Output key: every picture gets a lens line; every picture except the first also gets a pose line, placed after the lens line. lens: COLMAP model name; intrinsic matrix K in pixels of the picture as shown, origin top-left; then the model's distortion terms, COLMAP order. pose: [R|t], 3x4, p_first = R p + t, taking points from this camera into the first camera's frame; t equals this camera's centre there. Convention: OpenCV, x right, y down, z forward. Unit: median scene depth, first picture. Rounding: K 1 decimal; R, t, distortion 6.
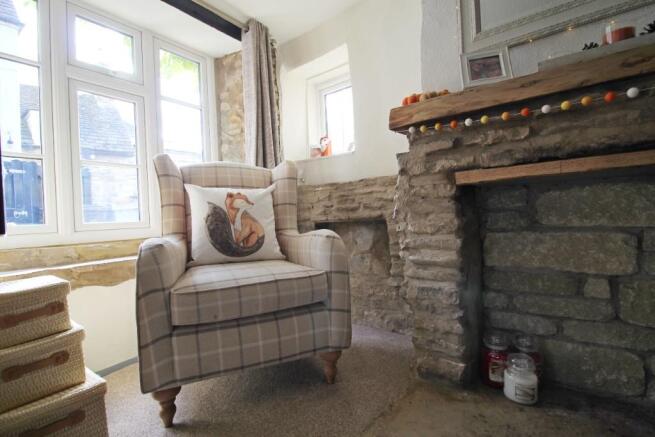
lens RADIAL K [[322.6, 0, 328.9], [0, 322.6, 217.4], [0, 0, 1]] dist [-0.011523, -0.000338]
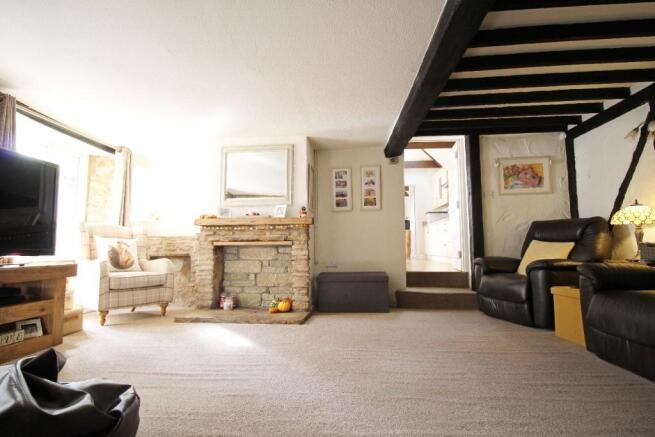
lens RADIAL K [[322.6, 0, 329.4], [0, 322.6, 222.0], [0, 0, 1]] dist [-0.011523, -0.000338]
pose [[0.835966, 0.090880, 0.541203, -0.375405], [-0.032980, 0.992730, -0.115758, 0.002412], [-0.547789, 0.078921, 0.832886, -2.153703]]
